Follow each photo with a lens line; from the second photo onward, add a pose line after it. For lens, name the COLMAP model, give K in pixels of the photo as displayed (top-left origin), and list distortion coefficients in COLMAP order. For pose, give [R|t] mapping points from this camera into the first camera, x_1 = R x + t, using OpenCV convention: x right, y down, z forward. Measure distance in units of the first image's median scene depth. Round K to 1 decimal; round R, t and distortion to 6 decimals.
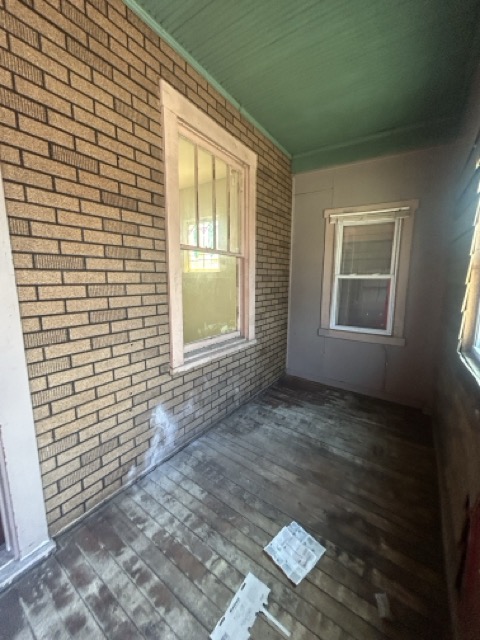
lens RADIAL K [[259.5, 0, 241.0], [0, 259.5, 317.9], [0, 0, 1]] dist [-0.000630, 0.000588]
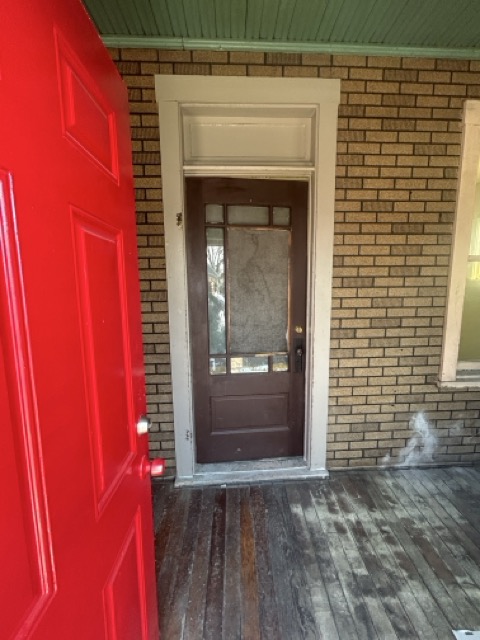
lens RADIAL K [[259.5, 0, 242.7], [0, 259.5, 320.0], [0, 0, 1]] dist [-0.000630, 0.000588]
pose [[0.600866, 0.094151, -0.793785, 0.065694], [-0.107946, 0.993500, 0.036128, 0.007480], [0.792027, 0.063978, 0.607124, -0.304654]]
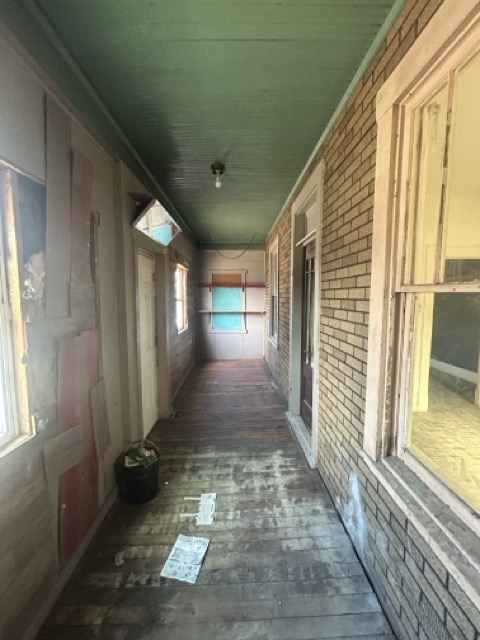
lens RADIAL K [[259.5, 0, 242.4], [0, 259.5, 318.8], [0, 0, 1]] dist [-0.000630, 0.000588]
pose [[-0.810782, 0.040684, -0.583933, 0.624169], [-0.099616, 0.973439, 0.206138, -0.408679], [0.576810, 0.225302, -0.785194, 1.768449]]
